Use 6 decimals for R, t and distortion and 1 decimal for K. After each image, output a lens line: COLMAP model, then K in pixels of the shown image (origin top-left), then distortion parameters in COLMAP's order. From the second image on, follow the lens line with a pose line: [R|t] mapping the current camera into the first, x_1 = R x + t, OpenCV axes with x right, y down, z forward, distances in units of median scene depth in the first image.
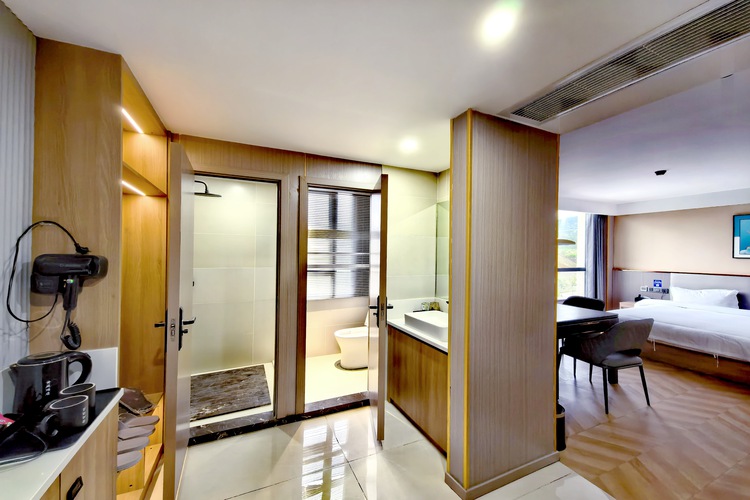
lens RADIAL K [[294.2, 0, 375.0], [0, 294.2, 250.0], [0, 0, 1]] dist [0.006310, 0.000059]
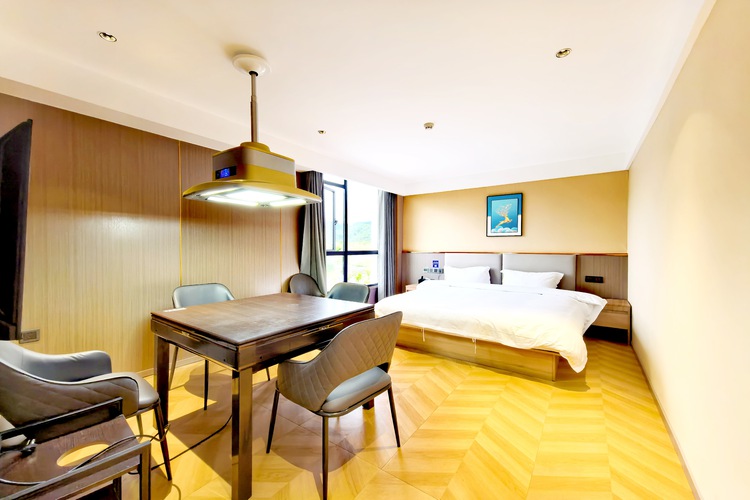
lens RADIAL K [[294.2, 0, 375.0], [0, 294.2, 250.0], [0, 0, 1]] dist [0.006310, 0.000059]
pose [[0.867506, -0.013191, 0.497252, 0.278750], [0.003240, 0.999777, 0.020870, 0.043280], [-0.497416, -0.016494, 0.867355, 0.237077]]
